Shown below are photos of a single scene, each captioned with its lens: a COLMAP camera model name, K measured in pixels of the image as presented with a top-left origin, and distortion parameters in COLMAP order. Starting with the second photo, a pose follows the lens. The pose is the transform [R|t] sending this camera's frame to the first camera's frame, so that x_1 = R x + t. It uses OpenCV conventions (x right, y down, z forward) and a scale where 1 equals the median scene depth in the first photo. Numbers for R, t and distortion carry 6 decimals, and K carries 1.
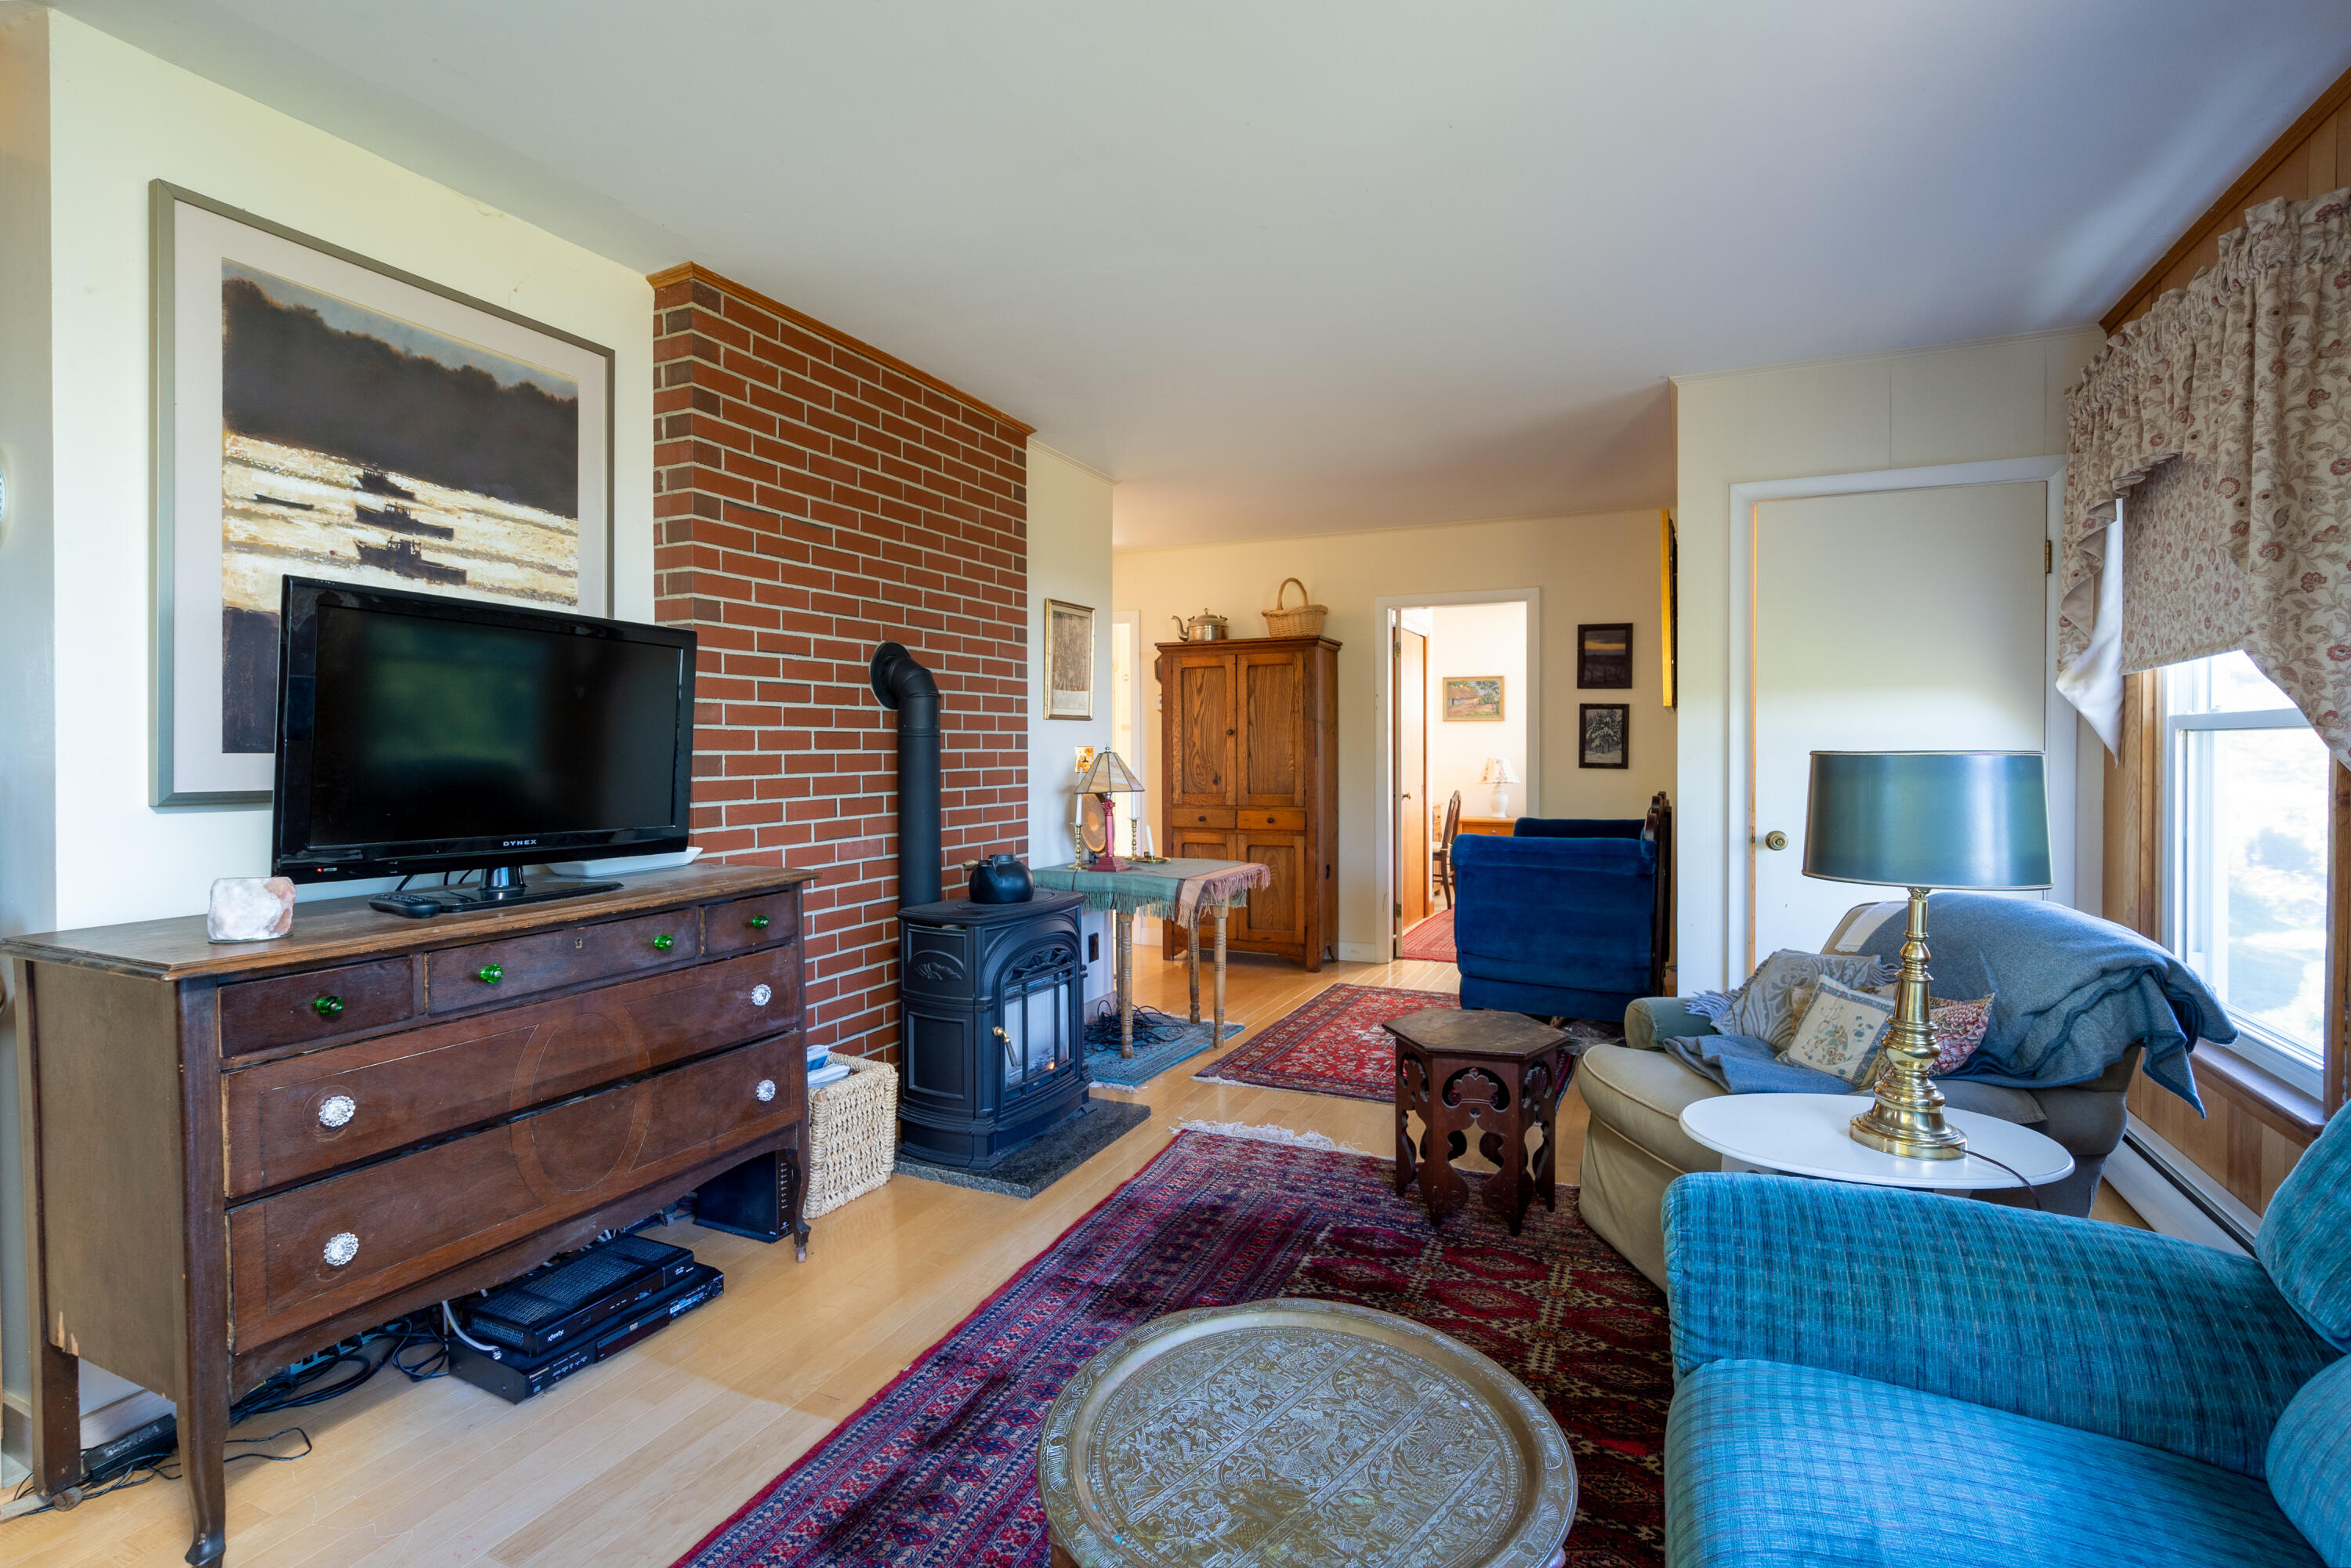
lens RADIAL K [[1108.6, 0, 1178.2], [0, 1108.6, 748.8], [0, 0, 1]] dist [0.001790, 0.000127]
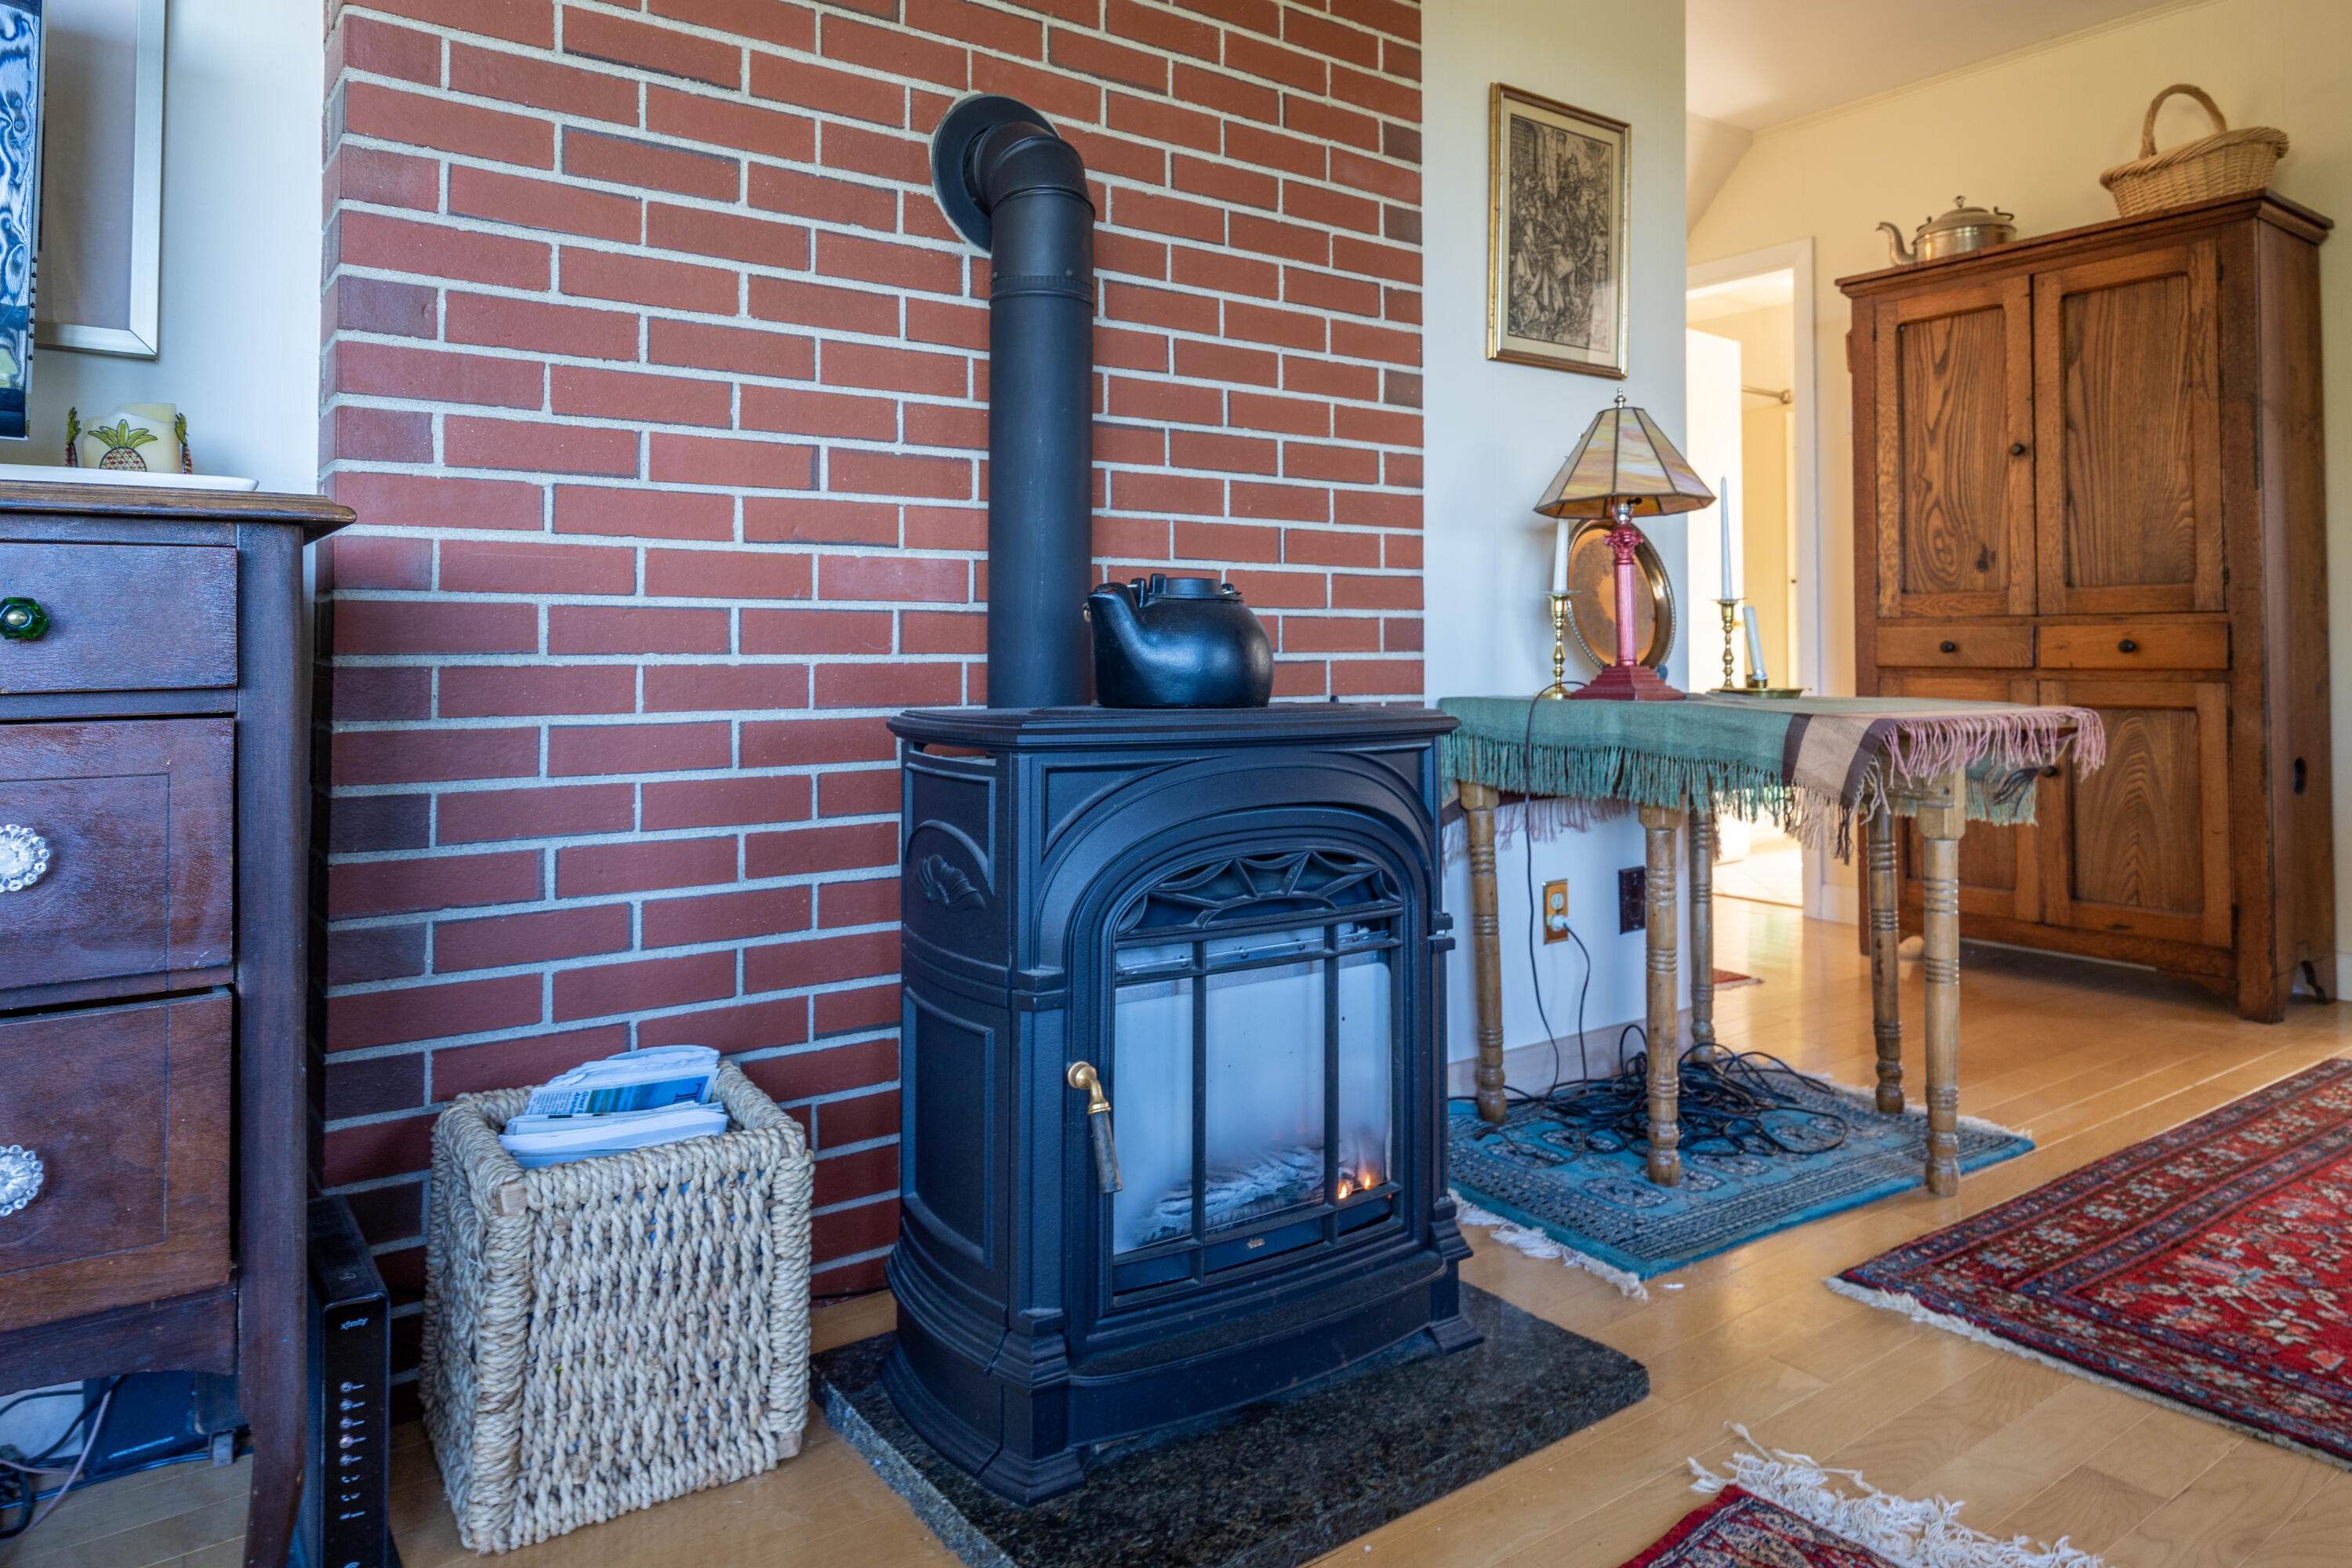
lens RADIAL K [[1501.6, 0, 1172.9], [0, 1501.6, 599.4], [0, 0, 1]] dist [0.015372, -0.003678]
pose [[0.876476, -0.010929, -0.481322, 0.056706], [-0.004138, 0.999534, -0.030230, 0.089820], [0.481429, 0.028487, 0.876022, 0.438391]]
